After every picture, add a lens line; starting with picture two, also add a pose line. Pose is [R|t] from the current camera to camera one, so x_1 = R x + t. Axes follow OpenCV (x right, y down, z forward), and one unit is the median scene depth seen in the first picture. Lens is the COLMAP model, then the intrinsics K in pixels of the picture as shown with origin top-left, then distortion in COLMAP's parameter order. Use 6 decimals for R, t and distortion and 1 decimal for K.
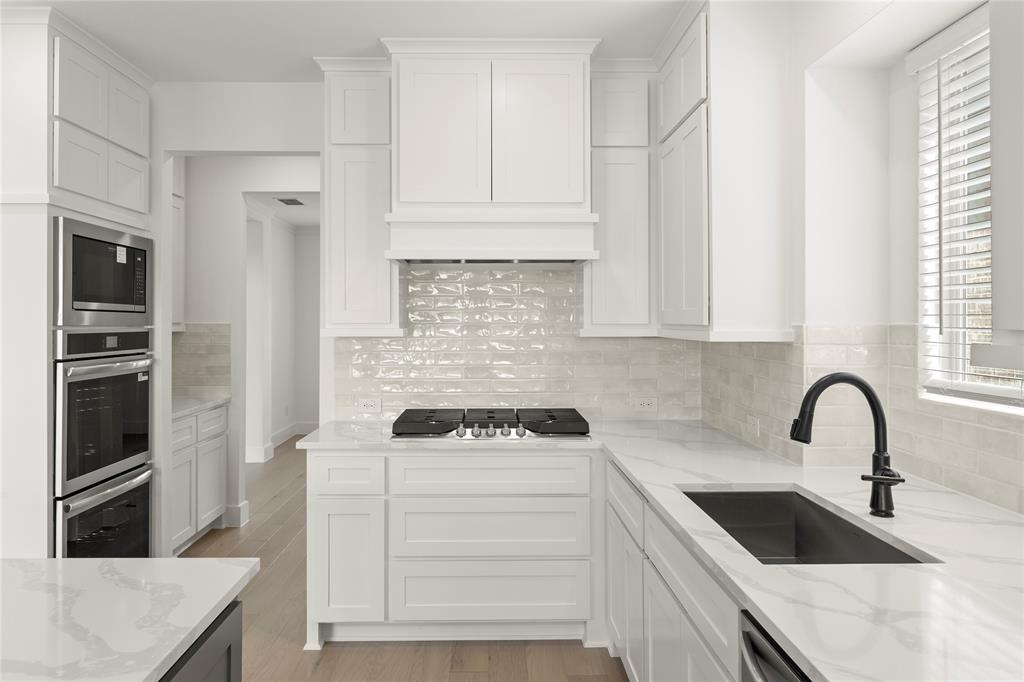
lens RADIAL K [[682.6, 0, 509.0], [0, 682.6, 313.4], [0, 0, 1]] dist [-0.001751, 0.001153]
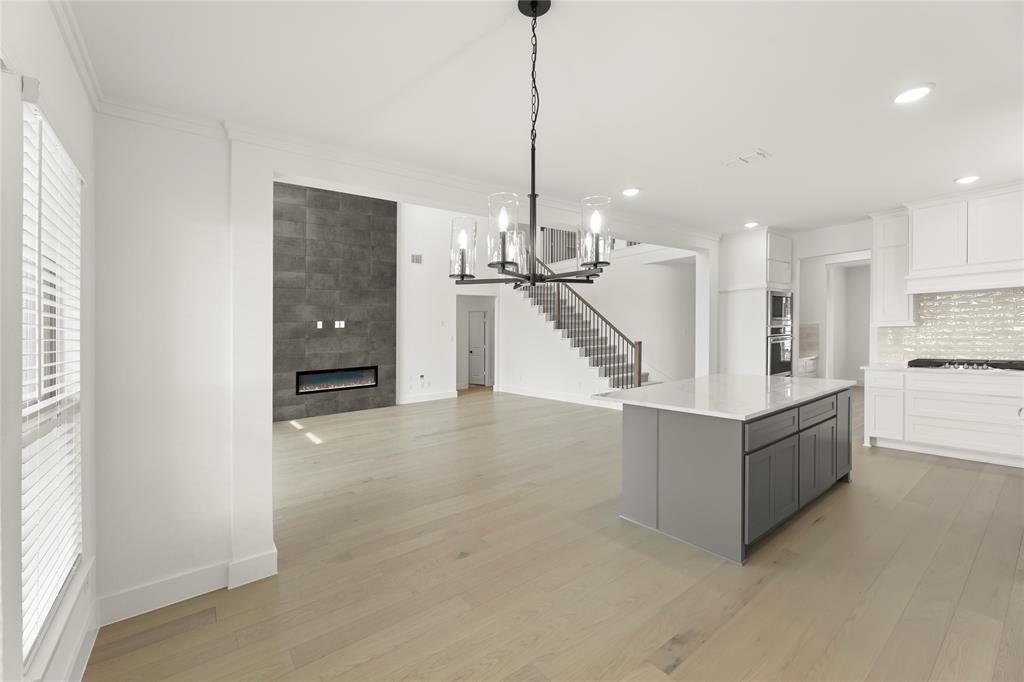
lens RADIAL K [[432.1, 0, 517.0], [0, 432.1, 353.9], [0, 0, 1]] dist [-0.002171, -0.000464]
pose [[0.592981, 0.021510, -0.804929, 0.232815], [0.040410, 0.997589, 0.056428, -0.008561], [0.804202, -0.065988, 0.590682, -0.999615]]
